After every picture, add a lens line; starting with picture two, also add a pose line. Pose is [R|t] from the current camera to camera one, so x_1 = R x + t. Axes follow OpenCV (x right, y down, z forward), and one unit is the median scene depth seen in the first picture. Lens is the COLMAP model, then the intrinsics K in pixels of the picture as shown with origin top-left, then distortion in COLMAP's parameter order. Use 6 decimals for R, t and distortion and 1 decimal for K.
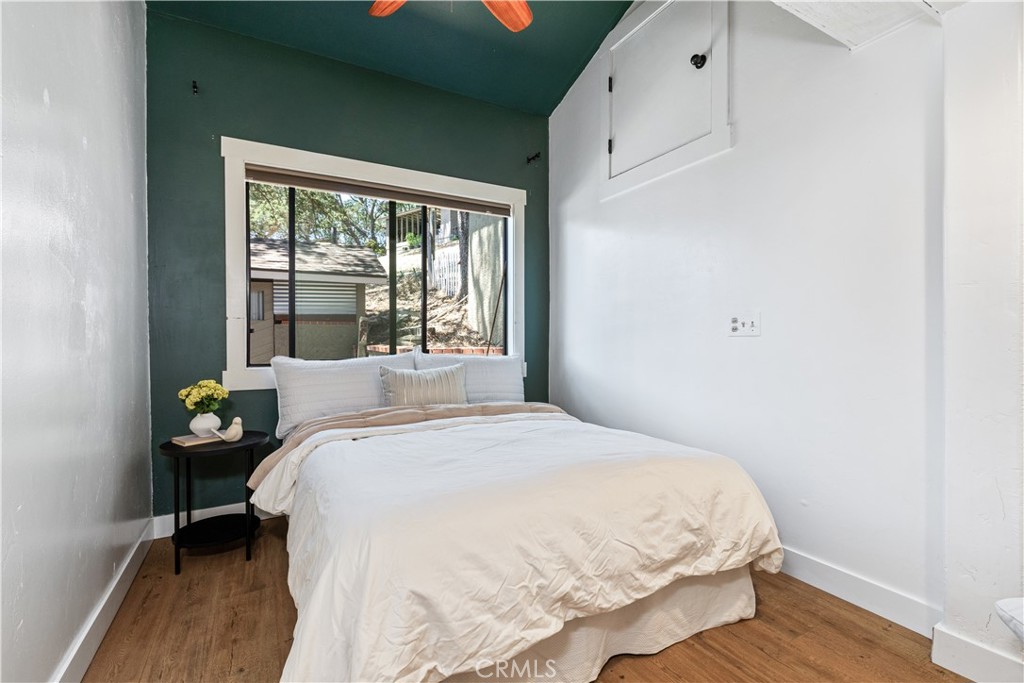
lens RADIAL K [[461.2, 0, 510.7], [0, 461.2, 345.0], [0, 0, 1]] dist [-0.001073, -0.000426]
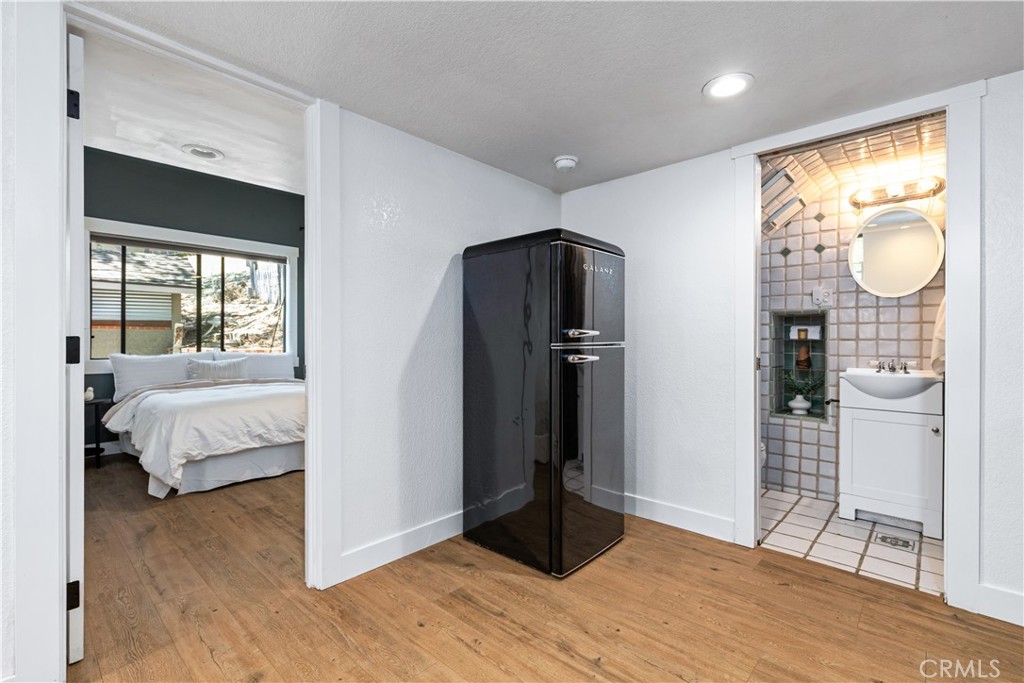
lens RADIAL K [[461.2, 0, 510.7], [0, 461.2, 345.0], [0, 0, 1]] dist [-0.001073, -0.000426]
pose [[0.952007, 0.000621, 0.306076, 0.314588], [0.002435, 0.999951, -0.009602, 0.015417], [-0.306067, 0.009886, 0.951959, -0.934738]]
